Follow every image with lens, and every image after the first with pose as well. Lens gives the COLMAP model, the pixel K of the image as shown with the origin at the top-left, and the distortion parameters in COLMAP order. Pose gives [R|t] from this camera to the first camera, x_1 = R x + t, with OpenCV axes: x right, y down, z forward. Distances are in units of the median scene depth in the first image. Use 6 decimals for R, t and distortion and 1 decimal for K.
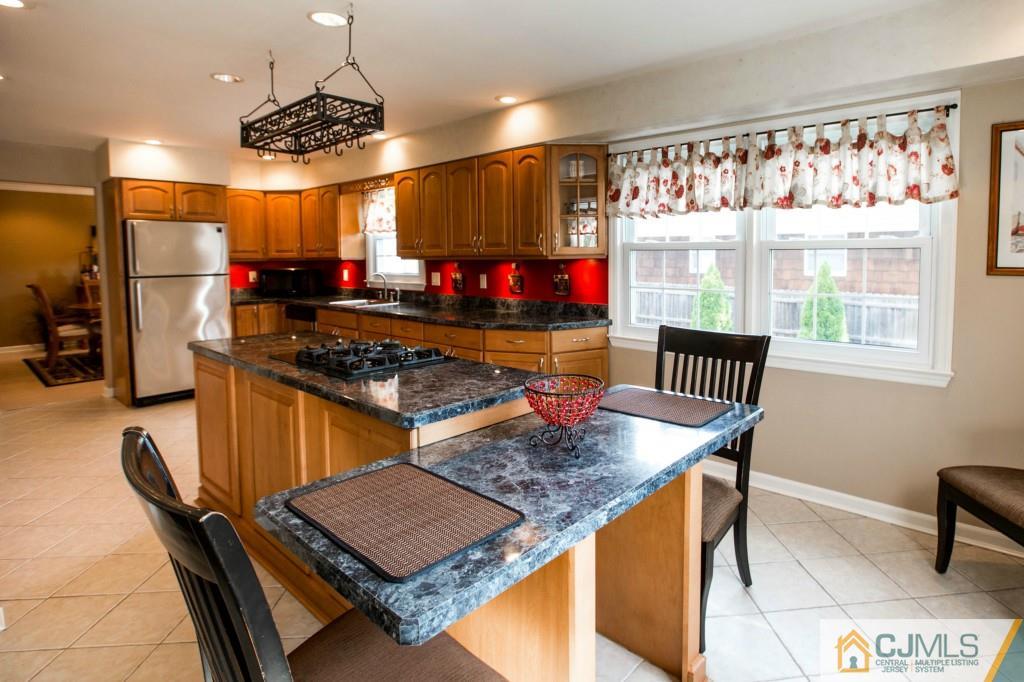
lens RADIAL K [[546.5, 0, 511.5], [0, 546.5, 288.6], [0, 0, 1]] dist [-0.024765, 0.002844]
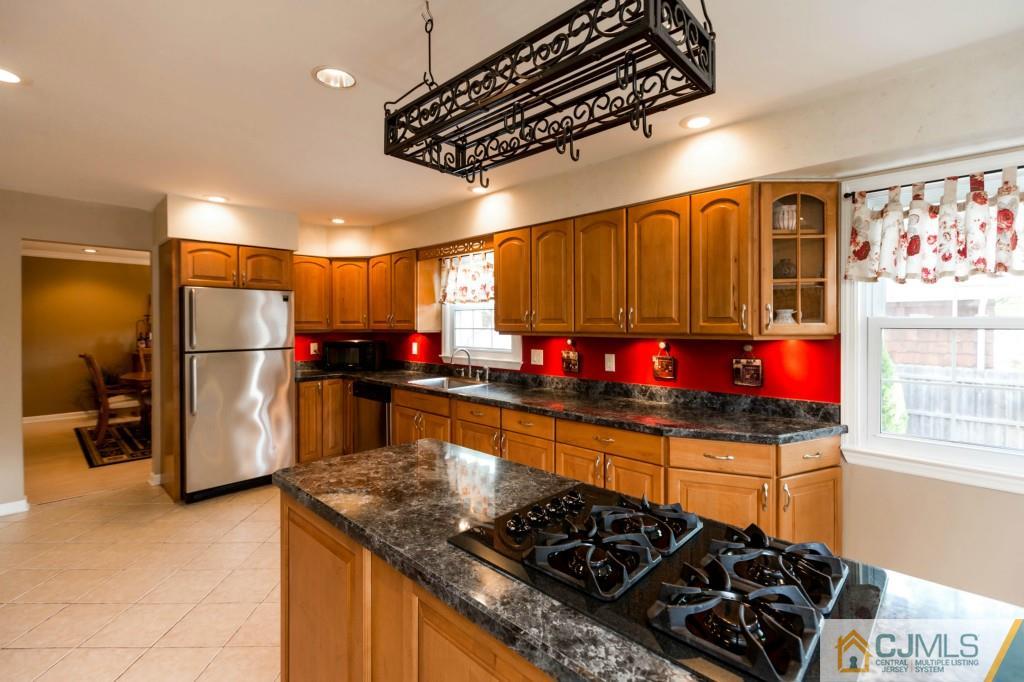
lens RADIAL K [[458.1, 0, 478.5], [0, 458.1, 326.2], [0, 0, 1]] dist [0.000025, 0.000123]
pose [[0.998985, 0.006191, -0.044606, -0.191945], [-0.008569, 0.998541, -0.053310, -0.025761], [0.044211, 0.053638, 0.997581, 0.268457]]
